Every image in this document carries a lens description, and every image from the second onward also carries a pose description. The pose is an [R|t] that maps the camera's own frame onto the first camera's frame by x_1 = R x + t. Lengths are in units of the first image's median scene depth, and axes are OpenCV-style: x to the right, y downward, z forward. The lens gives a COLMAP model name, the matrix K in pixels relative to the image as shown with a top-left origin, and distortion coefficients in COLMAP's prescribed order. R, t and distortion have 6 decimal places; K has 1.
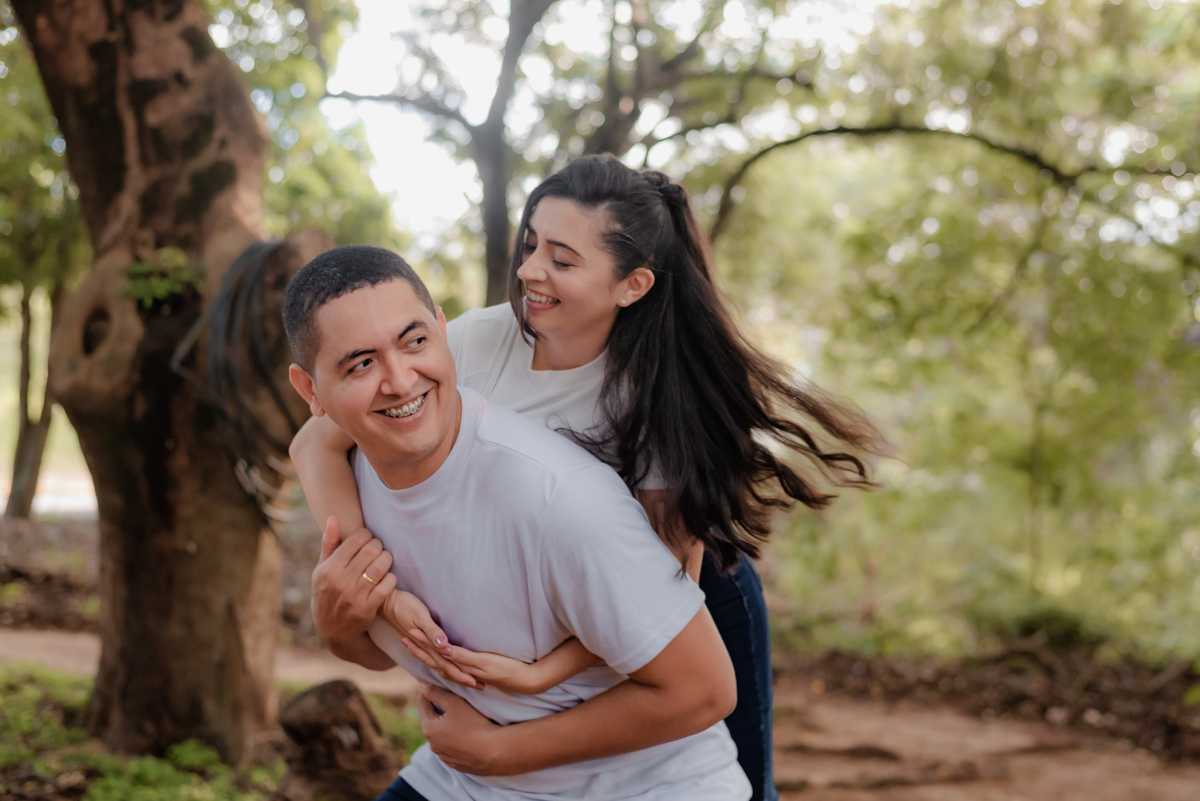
lens RADIAL K [[1813.8, 0, 596.6], [0, 1813.8, 375.0], [0, 0, 1]] dist [0.018750, -0.003982]
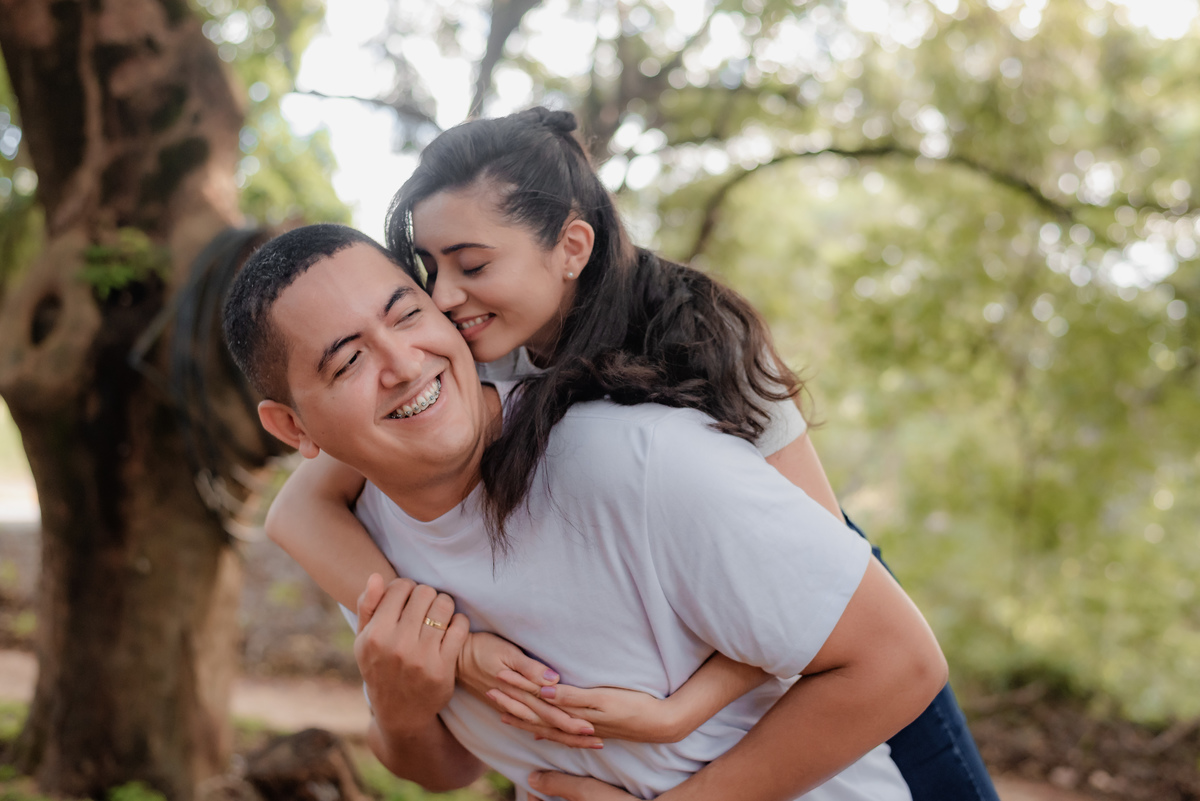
lens RADIAL K [[1776.2, 0, 600.0], [0, 1776.2, 400.5], [0, 0, 1]] dist [-0.003758, 0.003892]
pose [[0.998345, 0.040153, 0.041178, -0.036784], [-0.040005, 0.999190, -0.004423, 0.008223], [-0.041323, 0.002768, 0.999142, 0.113399]]
